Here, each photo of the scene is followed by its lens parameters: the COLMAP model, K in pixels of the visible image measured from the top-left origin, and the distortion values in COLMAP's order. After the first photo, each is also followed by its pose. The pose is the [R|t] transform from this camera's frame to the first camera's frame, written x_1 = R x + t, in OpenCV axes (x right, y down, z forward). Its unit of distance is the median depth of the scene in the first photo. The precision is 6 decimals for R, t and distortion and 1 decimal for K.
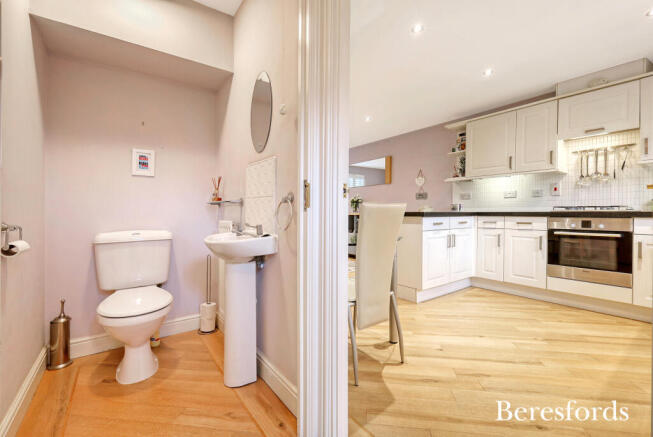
lens RADIAL K [[287.9, 0, 326.5], [0, 287.9, 218.5], [0, 0, 1]] dist [-0.000810, 0.000043]
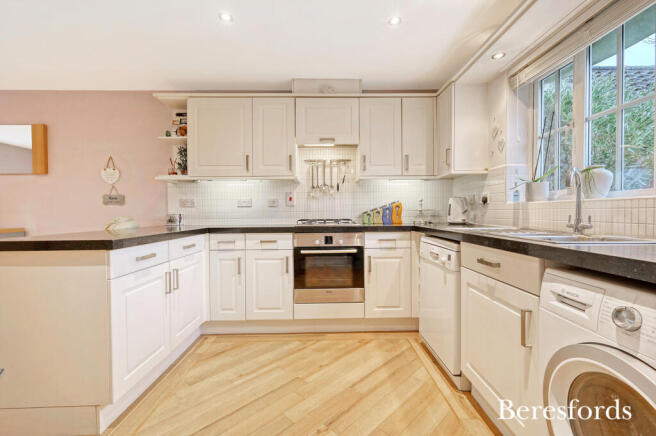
lens RADIAL K [[278.0, 0, 330.2], [0, 278.0, 215.6], [0, 0, 1]] dist [0.001521, 0.000285]
pose [[0.572429, -0.014408, 0.819827, 0.163653], [0.025234, 0.999682, -0.000050, -0.050063], [-0.819566, 0.020716, 0.572611, 0.430204]]
